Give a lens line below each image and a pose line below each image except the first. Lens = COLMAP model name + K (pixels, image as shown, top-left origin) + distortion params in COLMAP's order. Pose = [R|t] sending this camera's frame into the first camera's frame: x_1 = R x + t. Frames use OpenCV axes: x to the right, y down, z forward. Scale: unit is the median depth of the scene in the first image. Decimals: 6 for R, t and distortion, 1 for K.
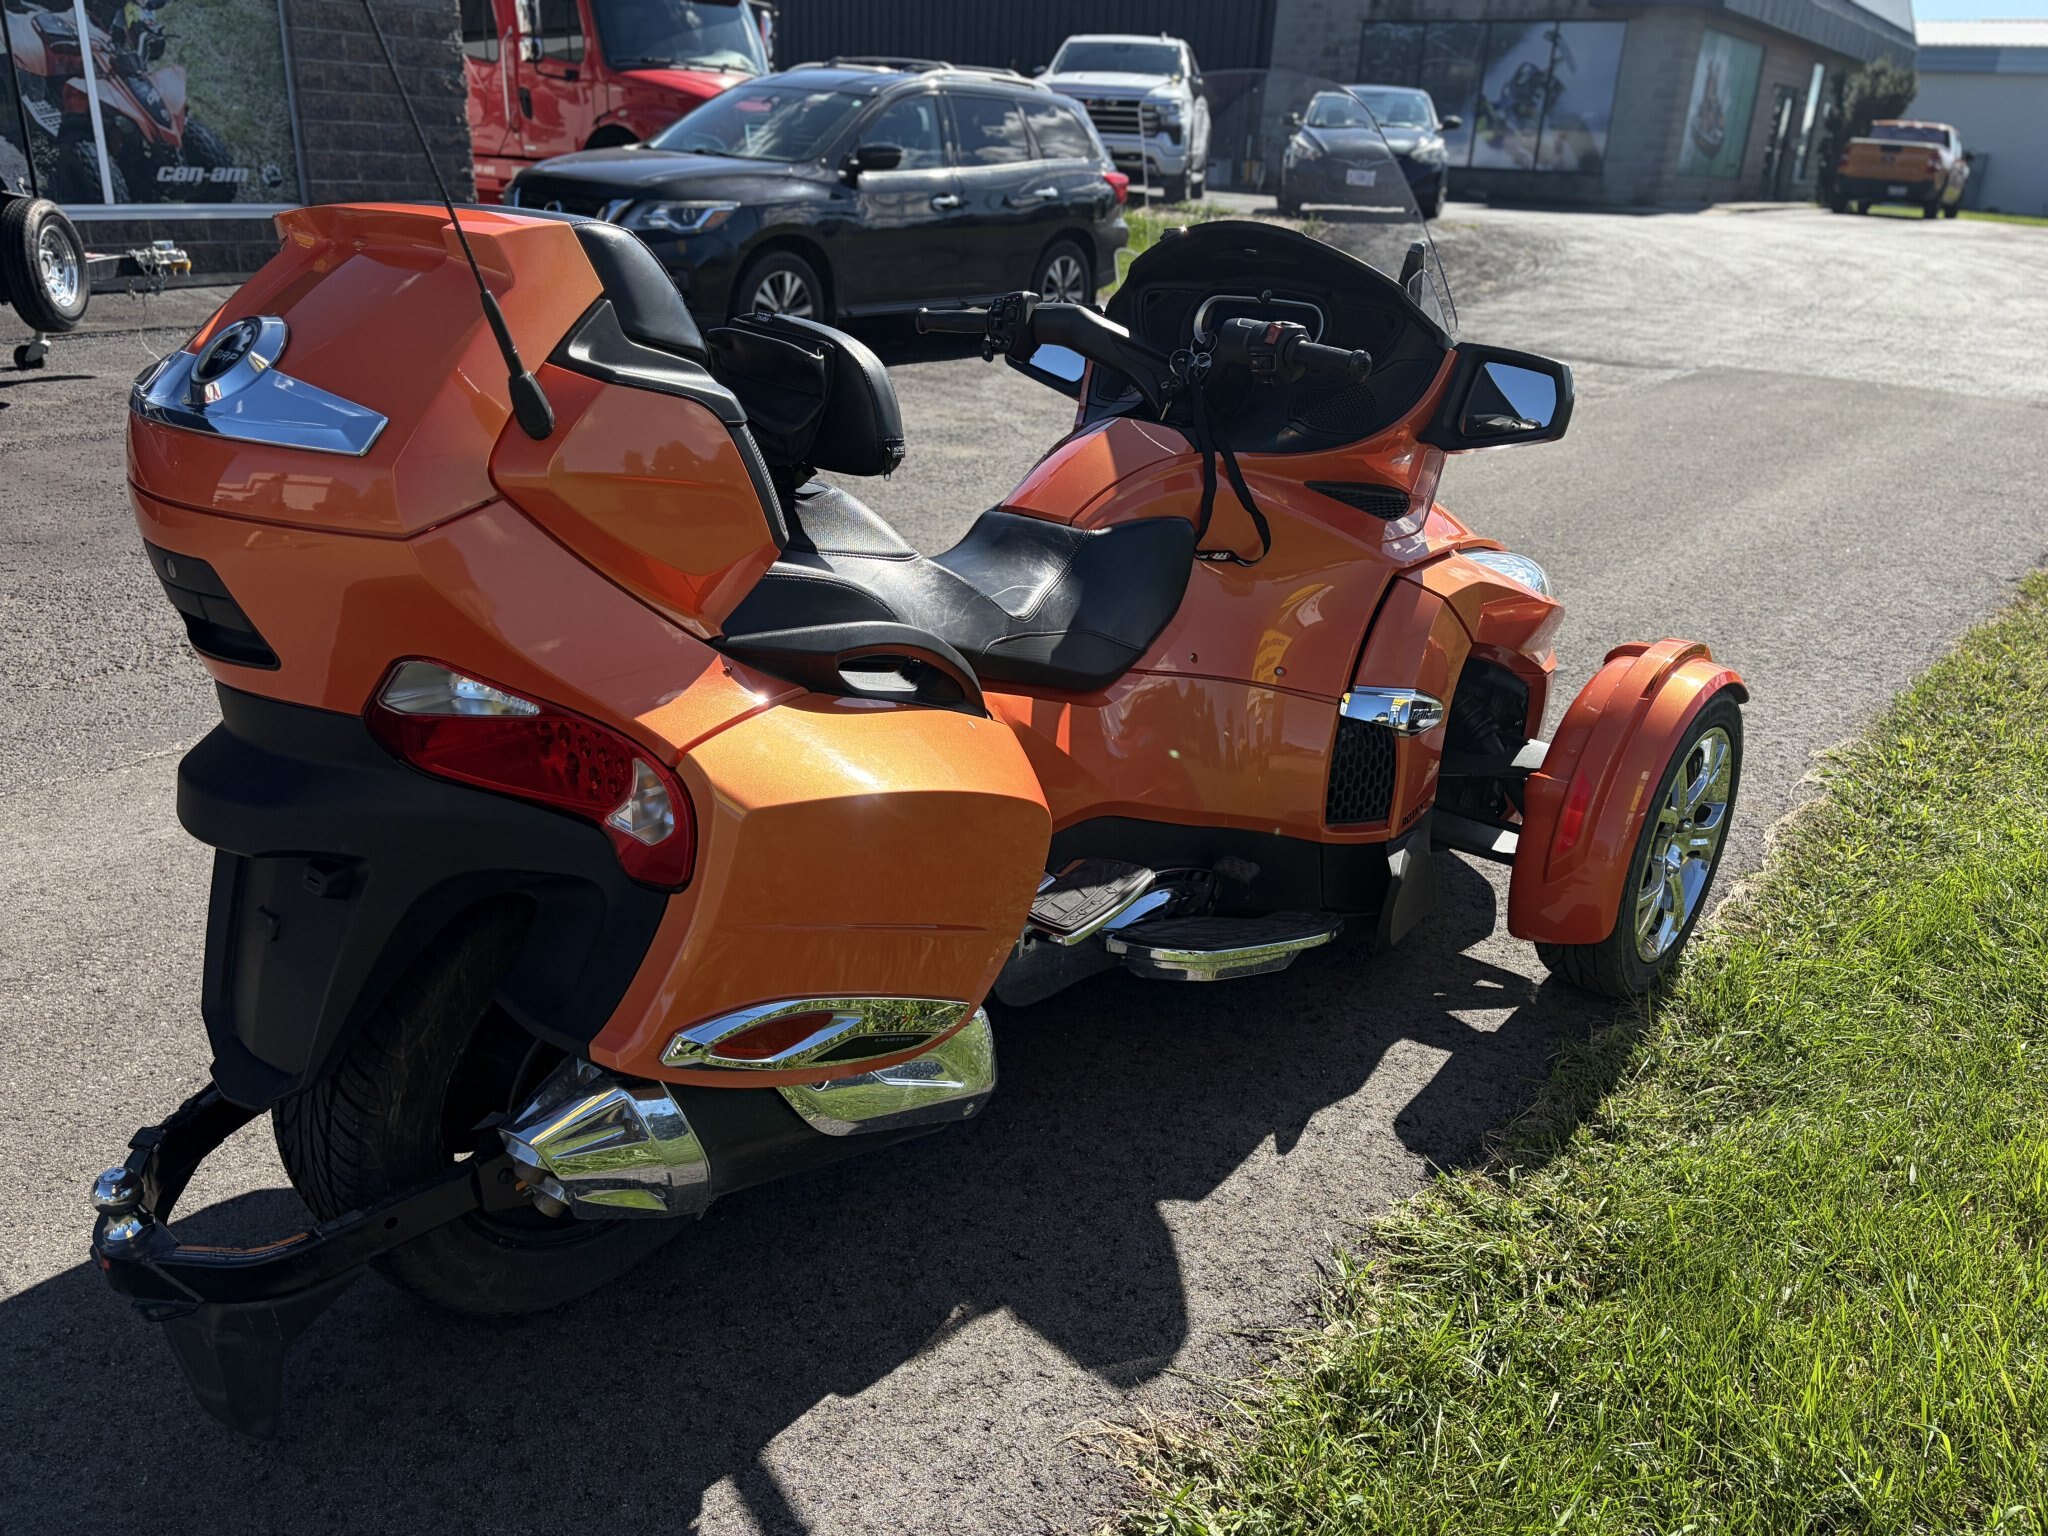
lens RADIAL K [[1576.3, 0, 1026.2], [0, 1576.3, 766.8], [0, 0, 1]] dist [0.040960, -0.036136]
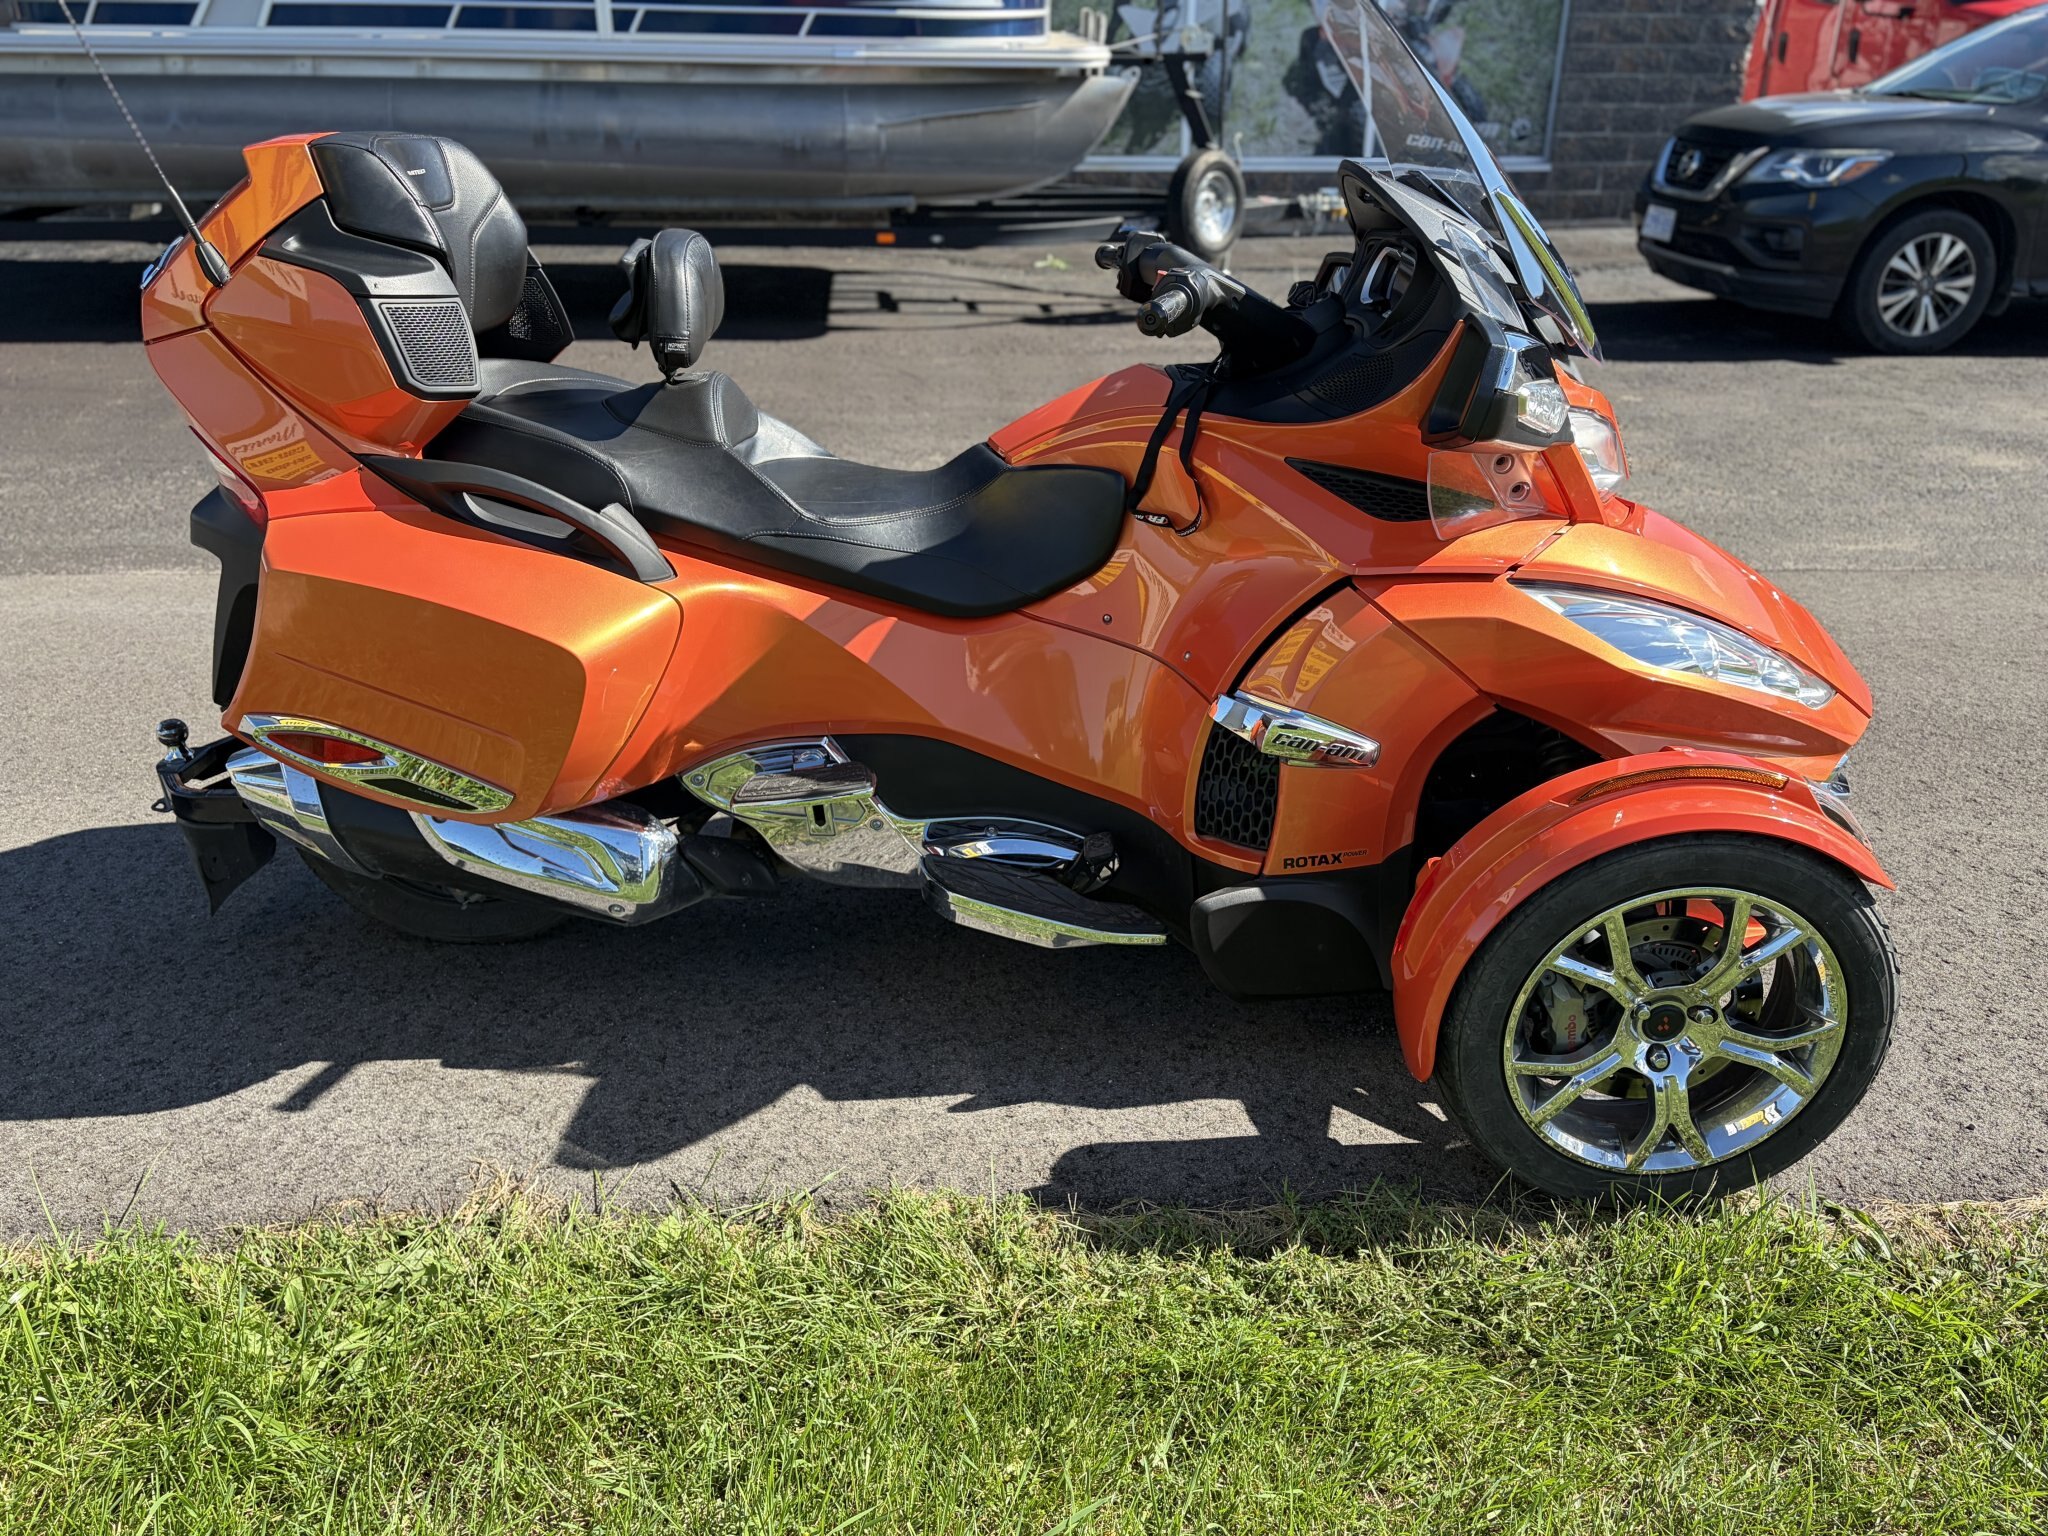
lens RADIAL K [[1576.3, 0, 1022.9], [0, 1576.3, 778.8], [0, 0, 1]] dist [0.040960, -0.036136]
pose [[0.659632, 0.278719, -0.697998, 0.210890], [-0.257458, 0.956304, 0.138557, -0.026199], [0.706117, 0.088308, 0.702567, 0.081817]]
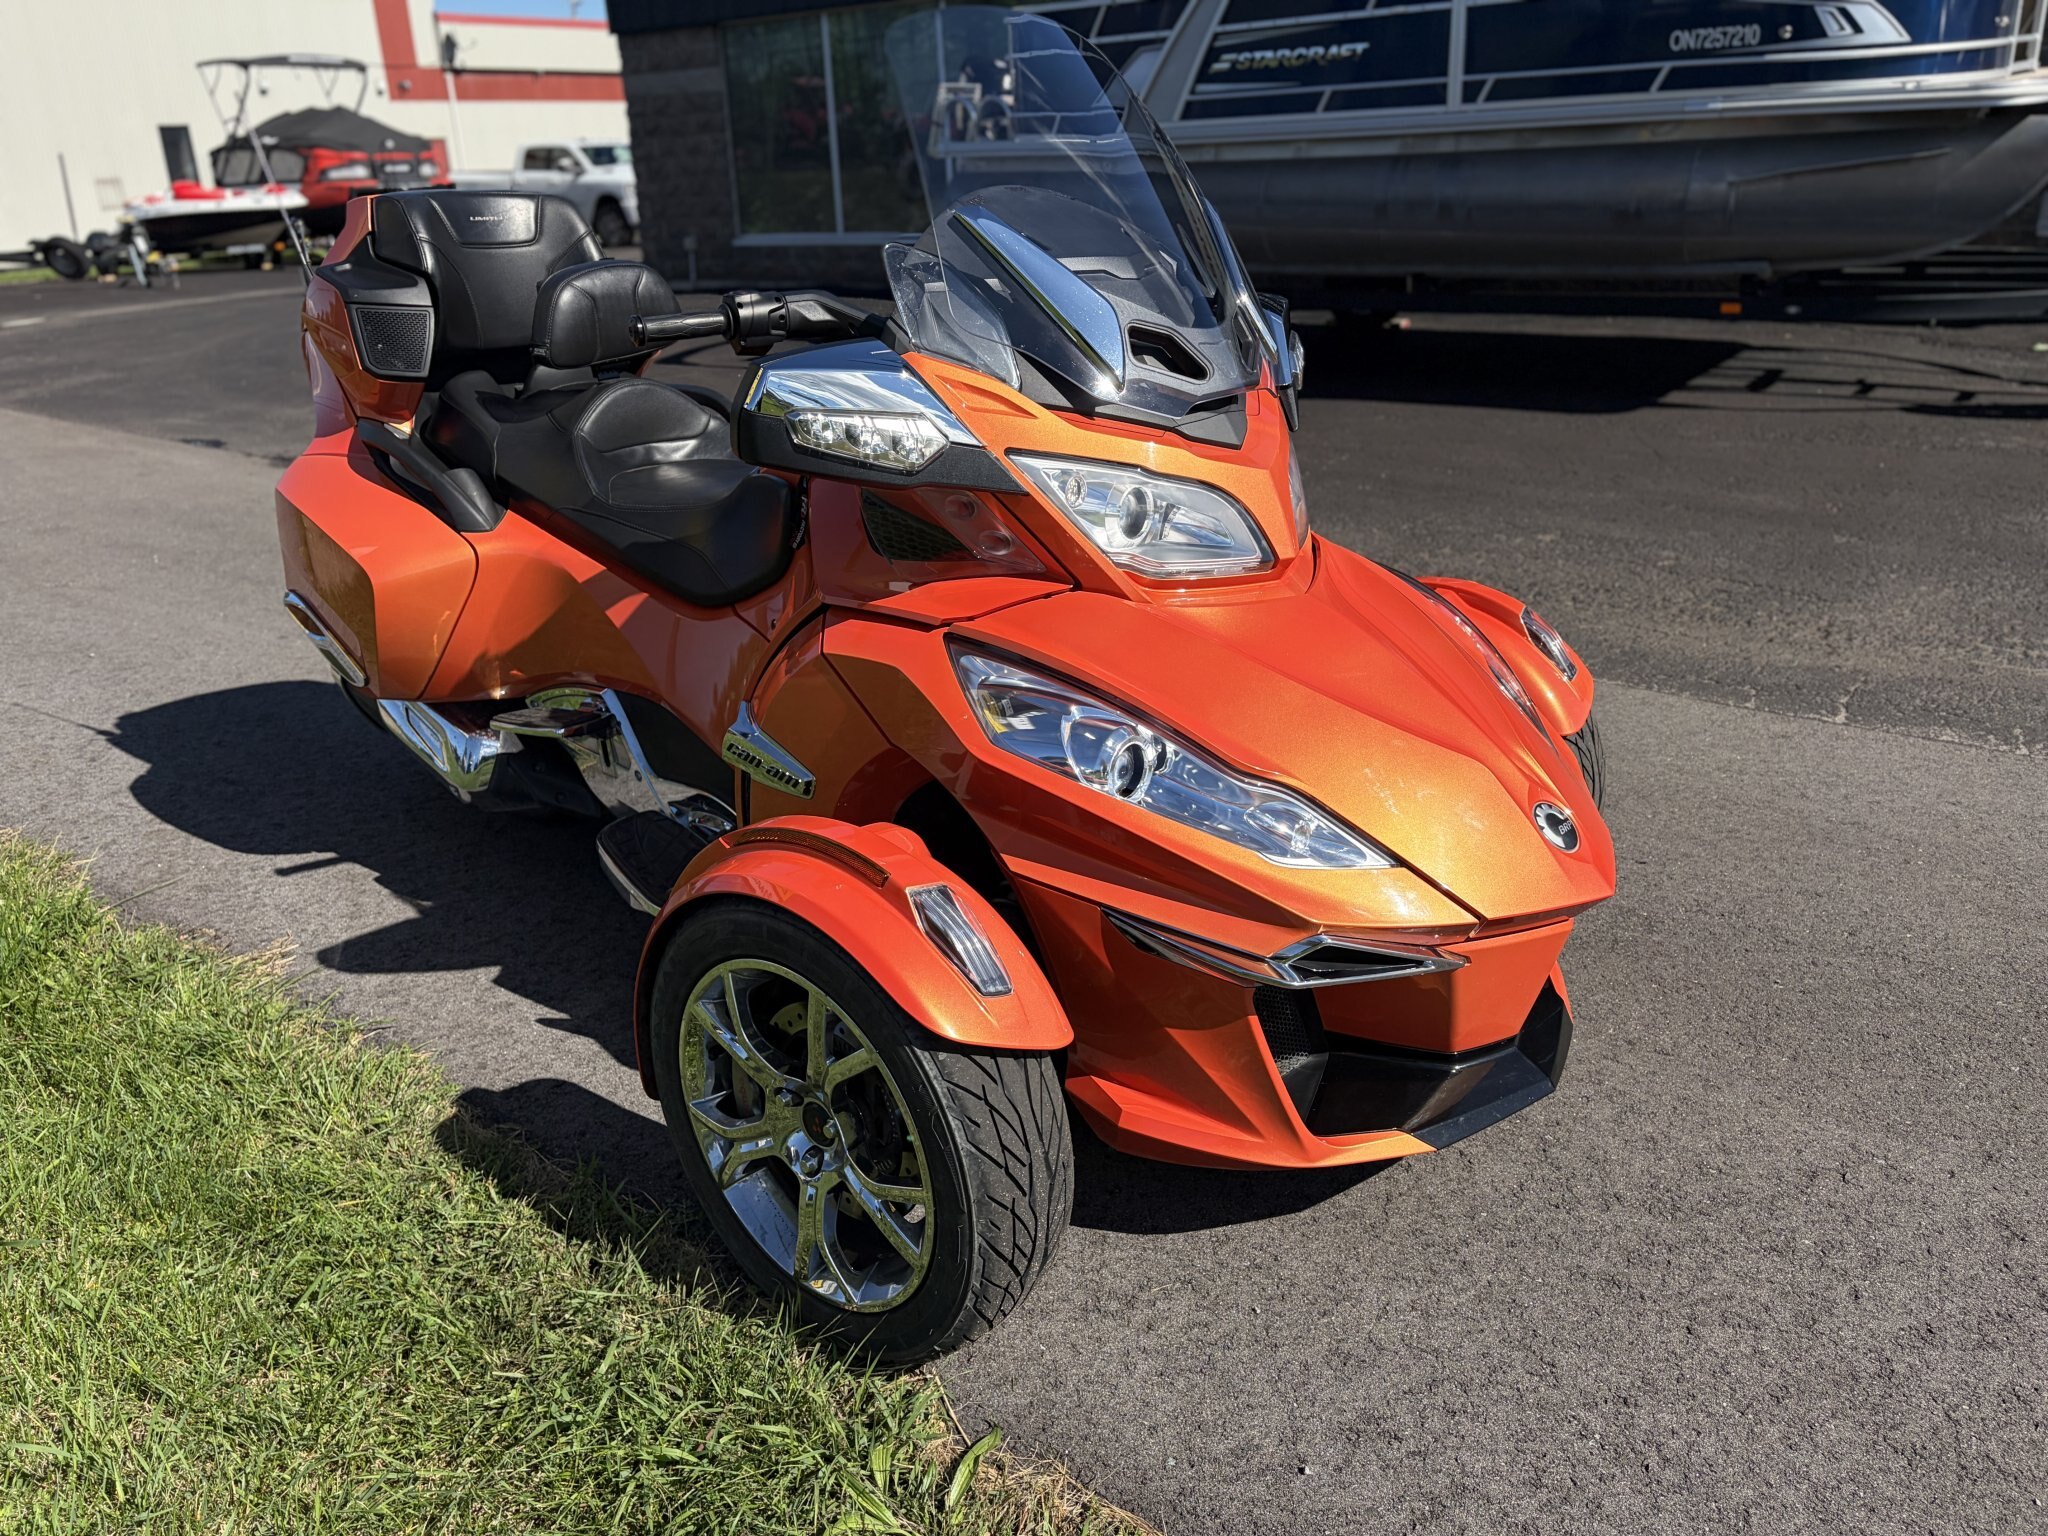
lens RADIAL K [[1576.3, 0, 1007.6], [0, 1576.3, 782.9], [0, 0, 1]] dist [0.040960, -0.036136]
pose [[-0.026945, 0.324297, -0.945572, 0.297513], [-0.329889, 0.890038, 0.314651, -0.094560], [0.943635, 0.320412, 0.083000, 0.298831]]
